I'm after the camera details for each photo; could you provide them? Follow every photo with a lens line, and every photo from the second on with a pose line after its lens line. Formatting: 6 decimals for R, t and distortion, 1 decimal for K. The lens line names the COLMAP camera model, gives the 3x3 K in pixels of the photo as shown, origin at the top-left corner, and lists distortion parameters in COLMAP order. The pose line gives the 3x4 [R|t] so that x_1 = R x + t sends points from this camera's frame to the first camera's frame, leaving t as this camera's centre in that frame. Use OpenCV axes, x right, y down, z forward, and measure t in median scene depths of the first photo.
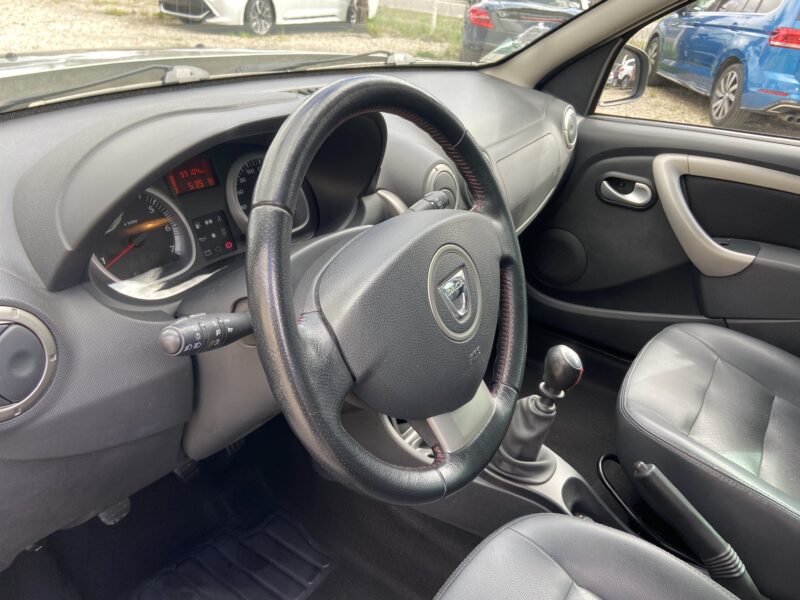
lens RADIAL K [[607.8, 0, 400.0], [0, 607.8, 300.0], [0, 0, 1]] dist [0.078368, -0.099151]
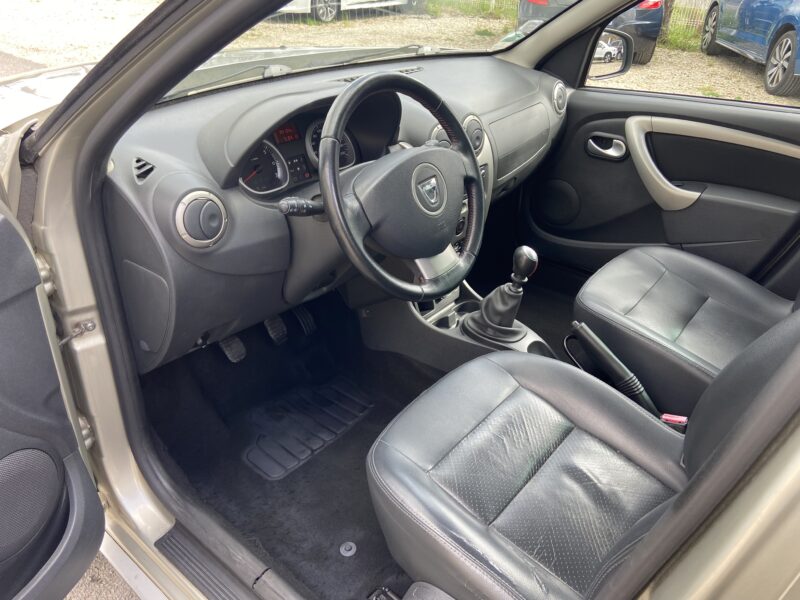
lens RADIAL K [[607.8, 0, 400.0], [0, 607.8, 300.0], [0, 0, 1]] dist [0.078368, -0.099151]
pose [[0.994347, 0.002089, -0.106163, 0.087342], [0.001166, 0.999531, 0.030587, 0.116521], [0.106177, -0.030538, 0.993878, -0.373357]]
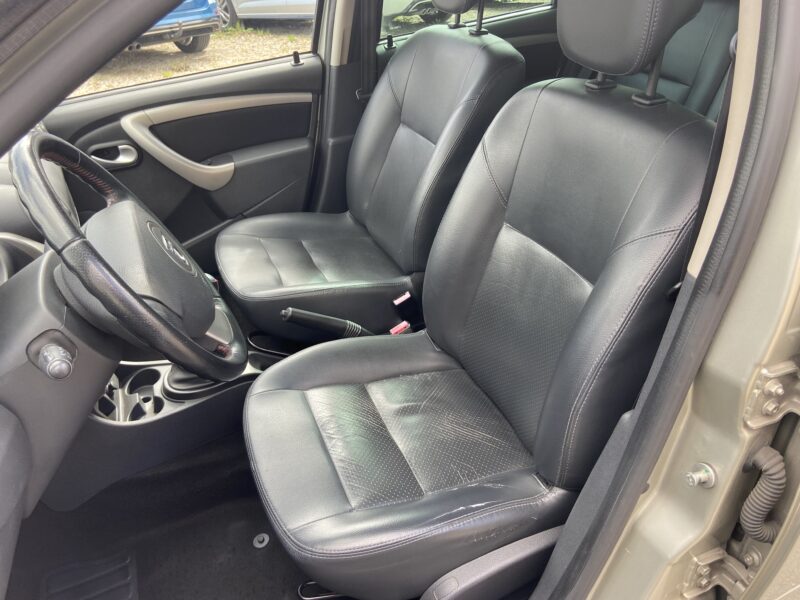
lens RADIAL K [[593.6, 0, 410.5], [0, 593.6, 302.7], [0, 0, 1]] dist [0.108655, -0.122855]
pose [[0.524215, -0.547271, 0.652452, -0.267823], [0.486468, 0.821293, 0.298038, -0.022648], [-0.698962, 0.161161, 0.696764, -0.160395]]
